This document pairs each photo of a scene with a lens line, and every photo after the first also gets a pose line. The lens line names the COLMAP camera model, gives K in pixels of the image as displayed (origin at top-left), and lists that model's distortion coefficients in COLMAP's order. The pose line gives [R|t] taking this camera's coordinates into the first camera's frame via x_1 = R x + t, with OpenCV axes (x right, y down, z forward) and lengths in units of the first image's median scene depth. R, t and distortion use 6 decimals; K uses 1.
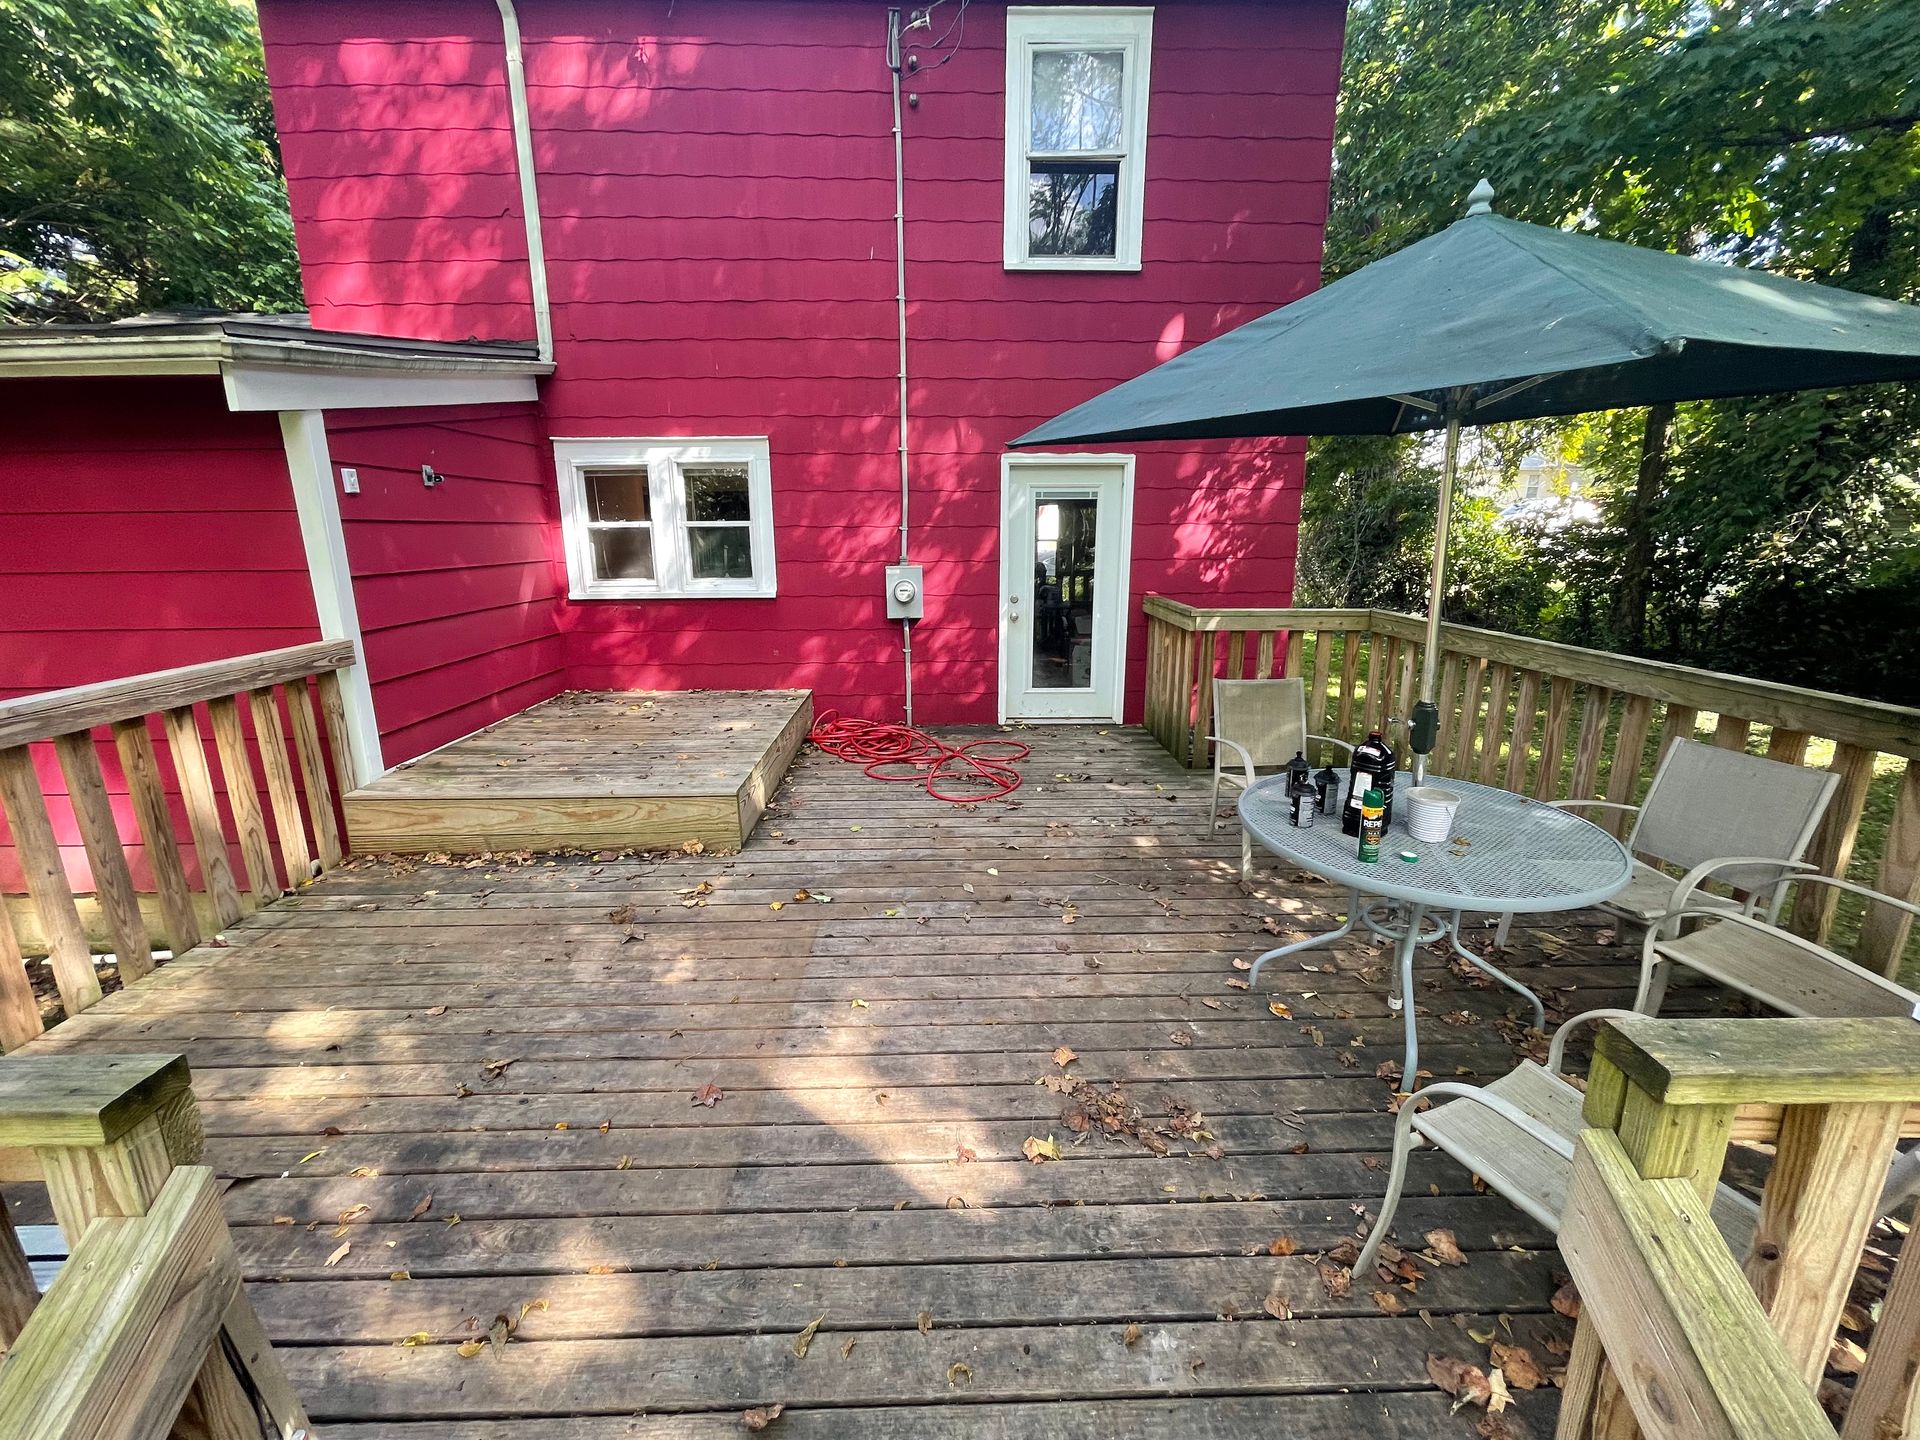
lens RADIAL K [[784.5, 0, 949.6], [0, 784.5, 716.7], [0, 0, 1]] dist [-0.000748, 0.000209]
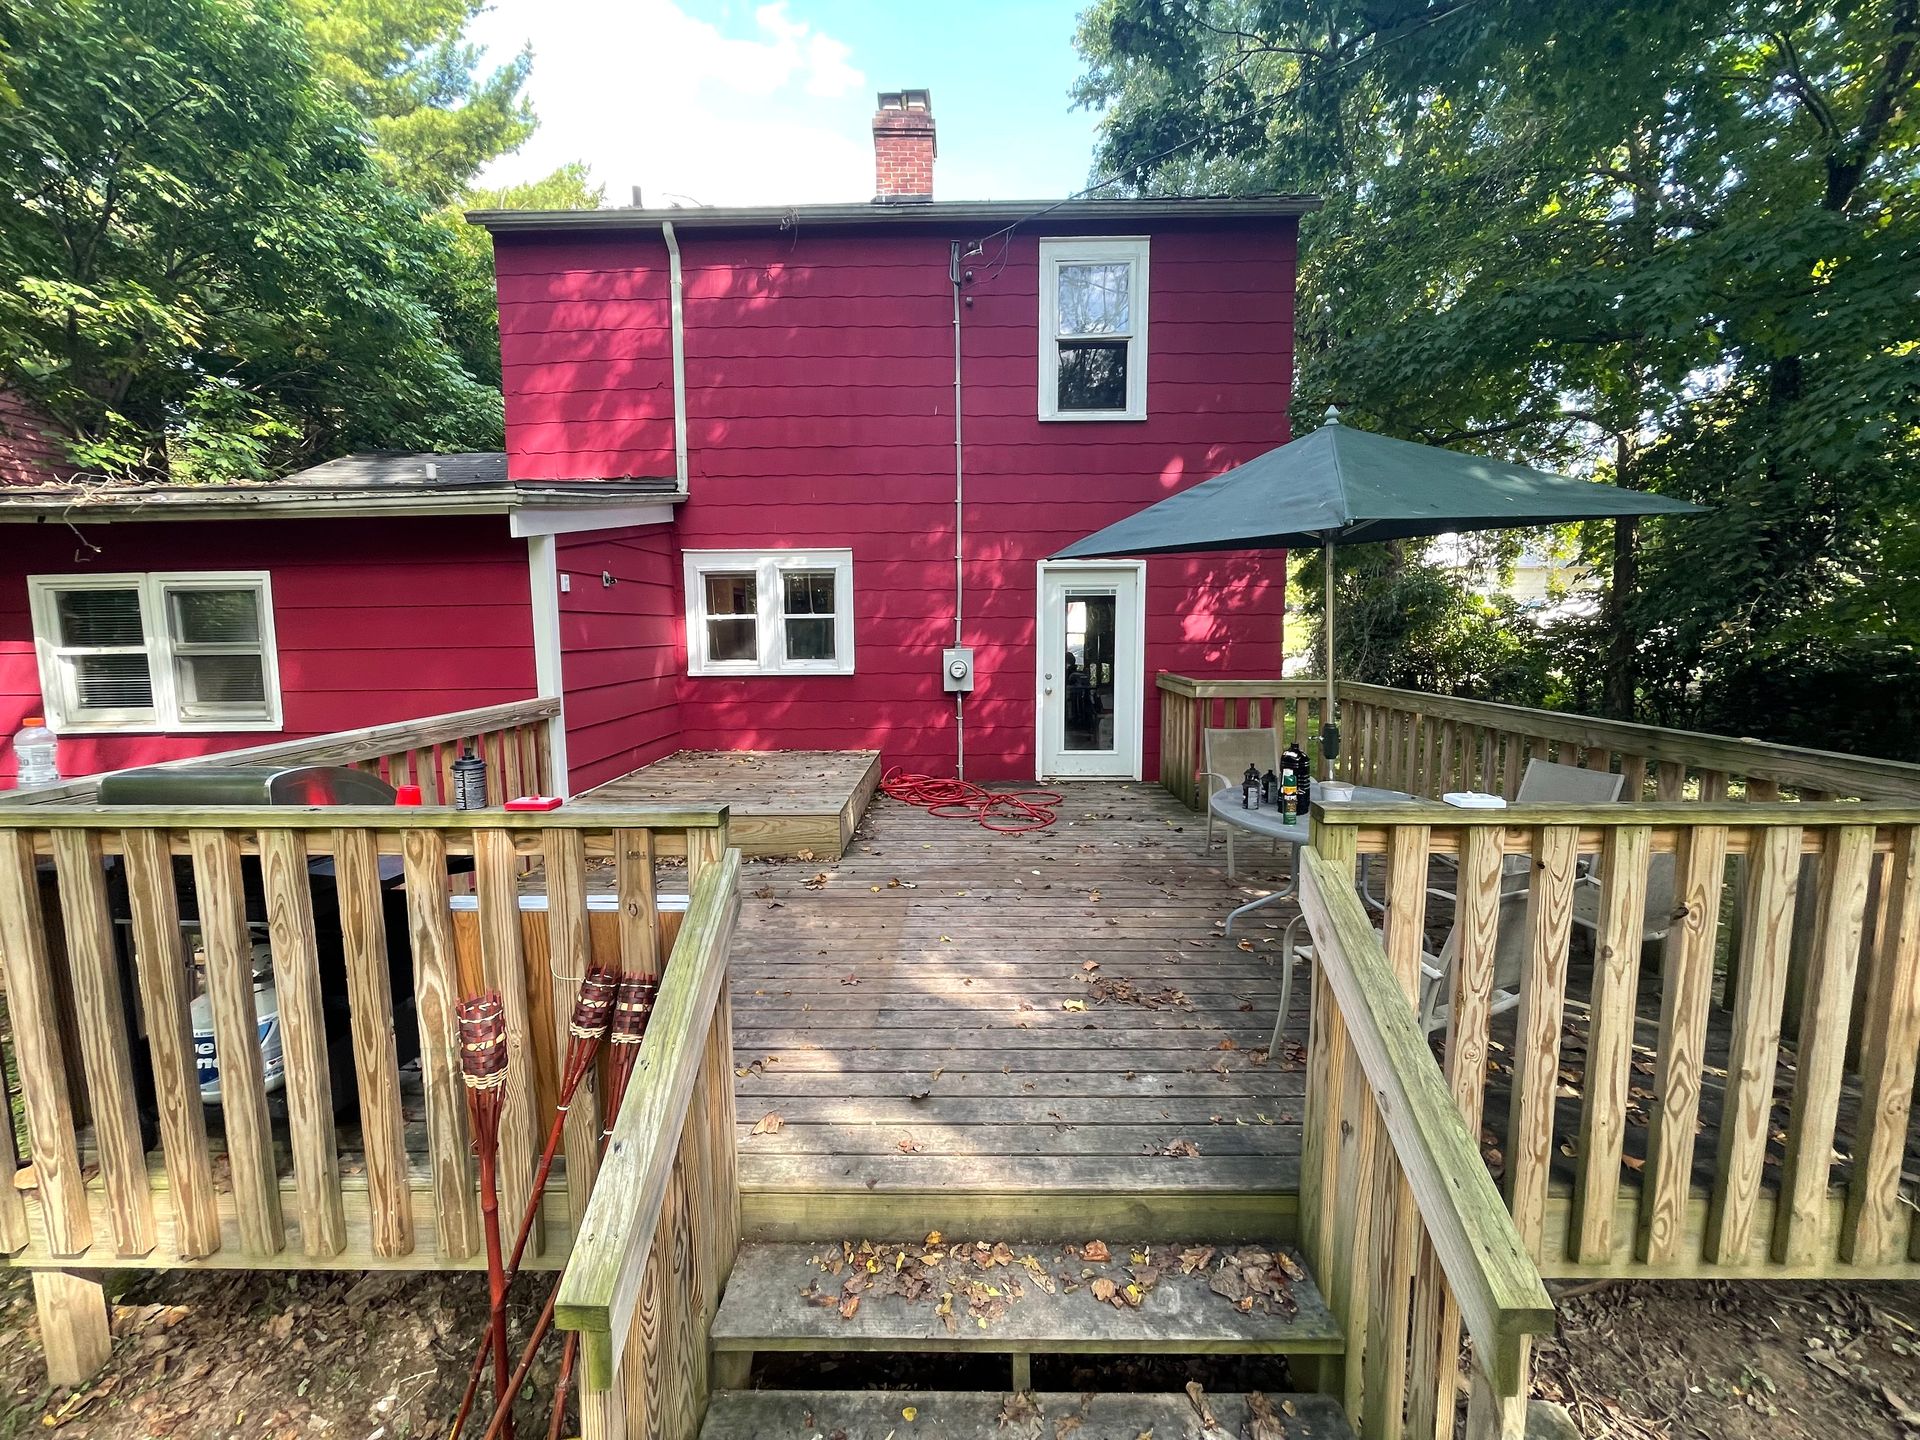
lens RADIAL K [[784.5, 0, 949.6], [0, 784.5, 716.7], [0, 0, 1]] dist [-0.000748, 0.000209]
pose [[0.999248, 0.001959, -0.038712, -0.025721], [-0.006612, 0.992701, -0.120417, 0.065579], [0.038194, 0.120583, 0.991968, -0.220305]]
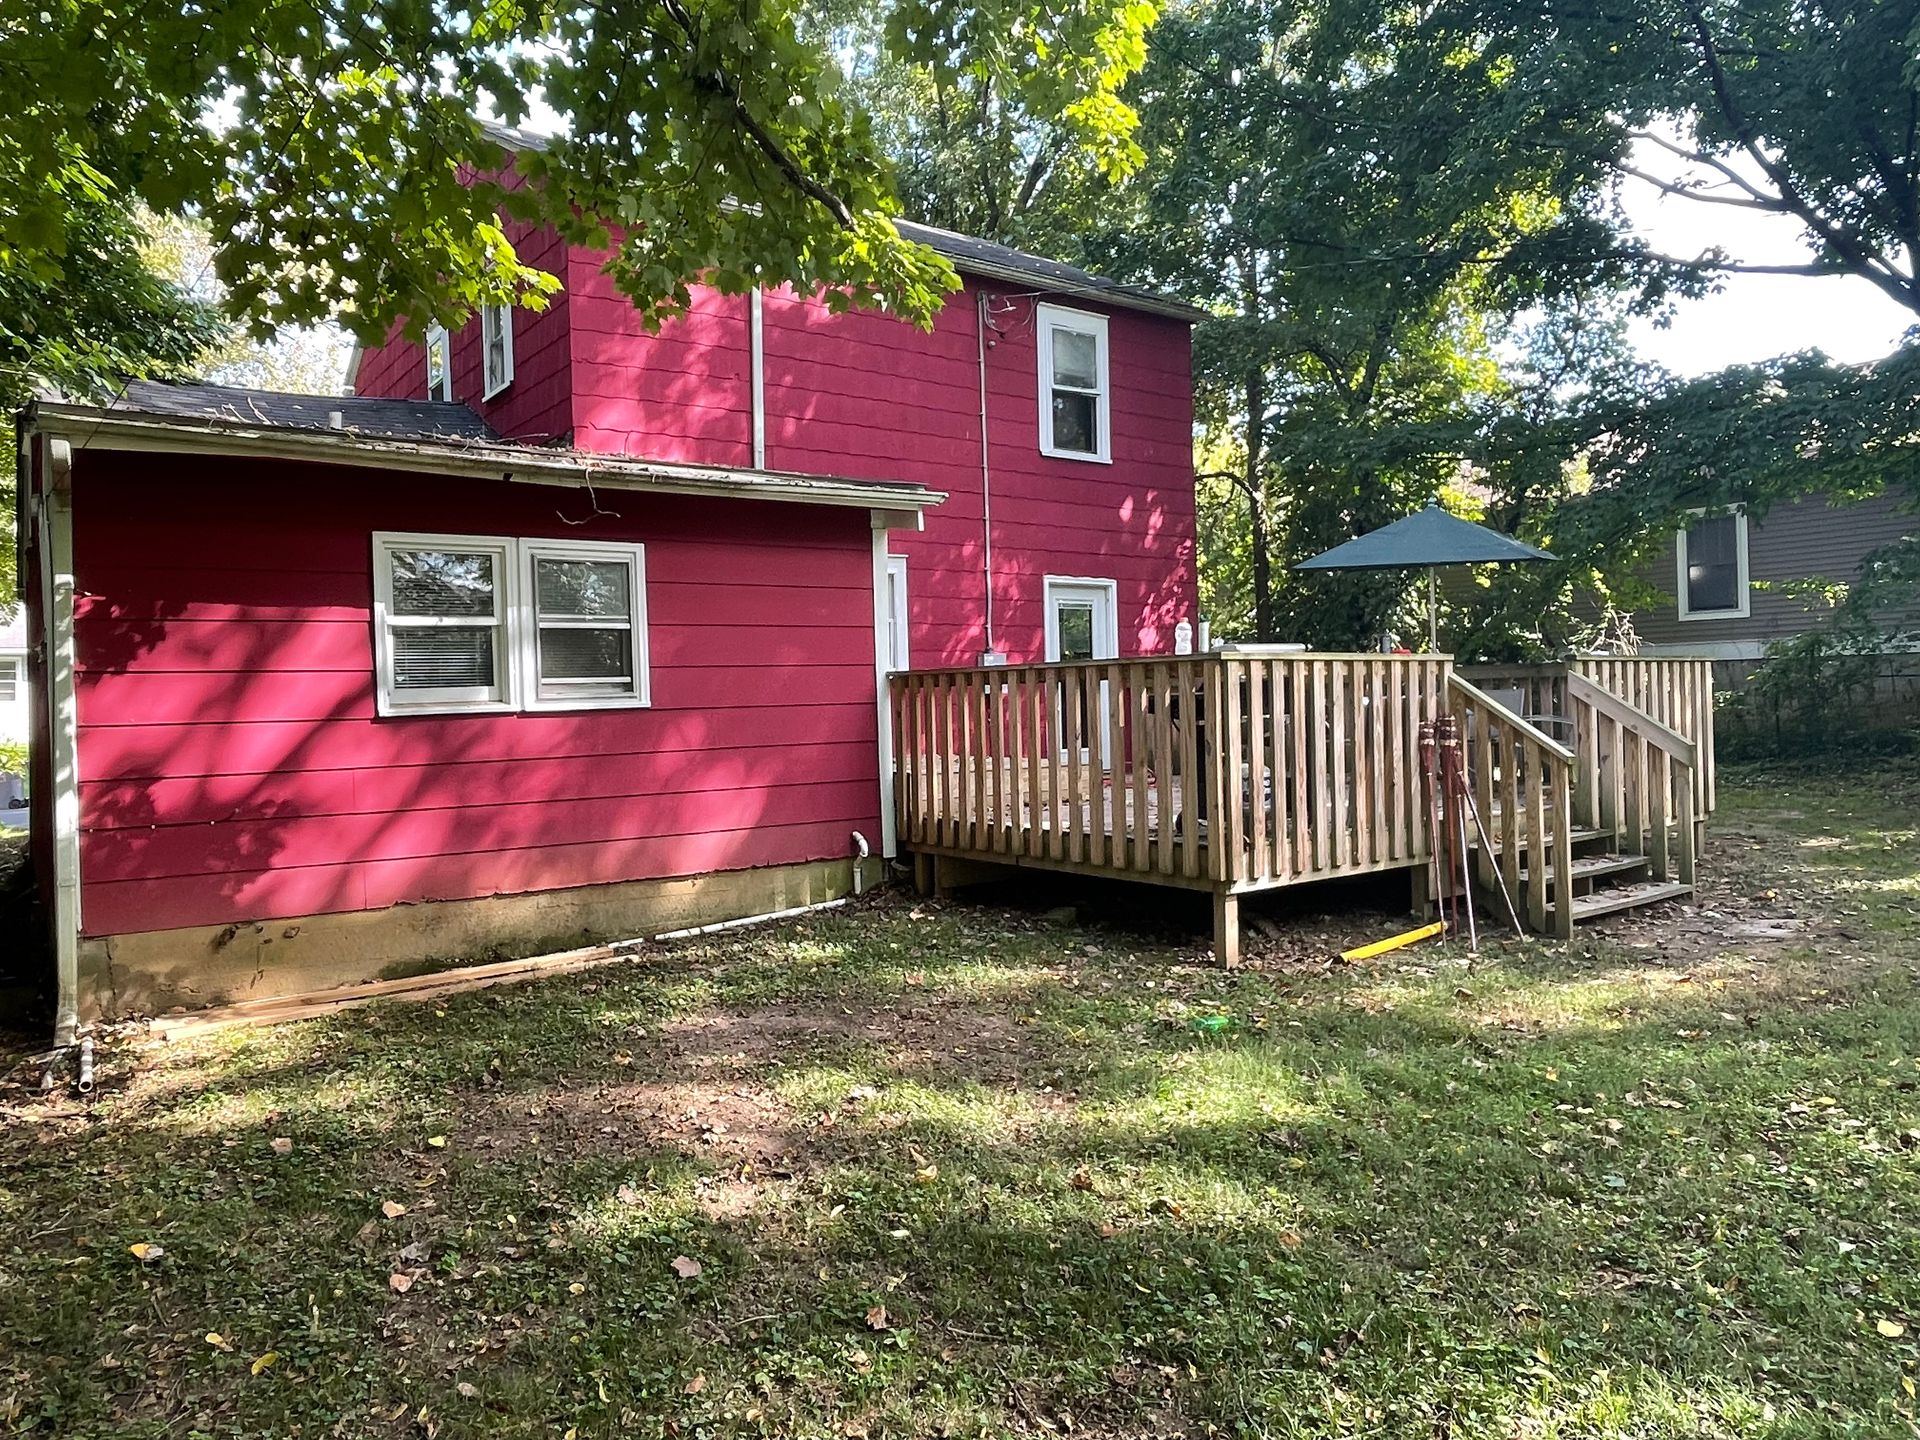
lens RADIAL K [[1331.6, 0, 960.0], [0, 1331.6, 720.0], [0, 0, 1]] dist [0.097912, 0.000205]
pose [[0.808406, -0.021176, 0.588244, -1.545562], [0.156351, 0.971178, -0.179908, 0.336521], [-0.567480, 0.237412, 0.788418, -0.768564]]
